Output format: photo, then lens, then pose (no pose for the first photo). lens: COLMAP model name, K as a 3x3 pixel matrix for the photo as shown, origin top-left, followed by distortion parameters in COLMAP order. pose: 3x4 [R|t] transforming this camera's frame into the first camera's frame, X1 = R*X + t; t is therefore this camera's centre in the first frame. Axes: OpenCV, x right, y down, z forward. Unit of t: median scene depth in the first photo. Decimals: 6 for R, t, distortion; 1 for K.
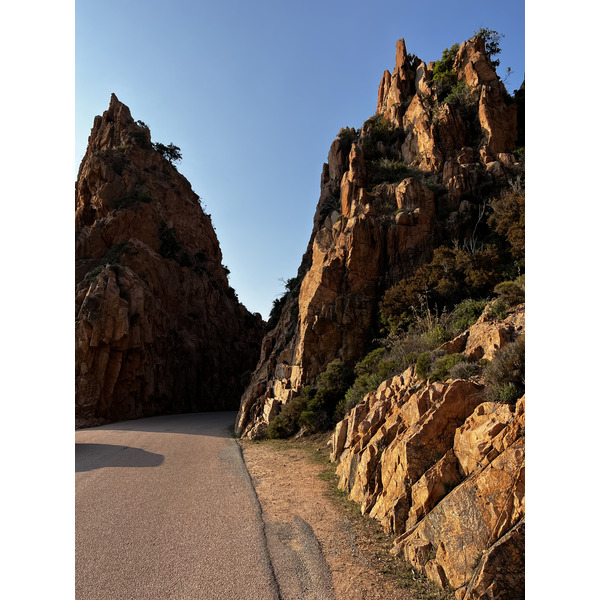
lens RADIAL K [[445.9, 0, 300.0], [0, 445.9, 300.0], [0, 0, 1]] dist [0.004607, -0.000576]
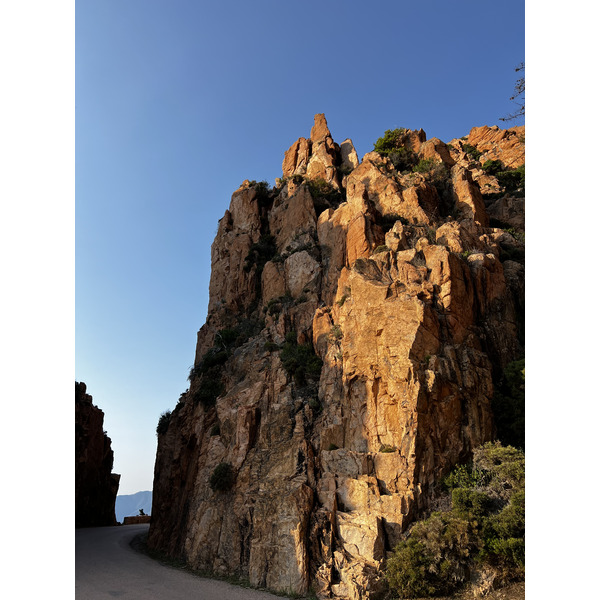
lens RADIAL K [[445.9, 0, 300.0], [0, 445.9, 300.0], [0, 0, 1]] dist [0.004607, -0.000576]
pose [[0.876374, 0.182707, 0.445630, -0.305974], [-0.090361, 0.971196, -0.220484, 0.068088], [-0.473078, 0.152959, 0.867641, 0.376592]]
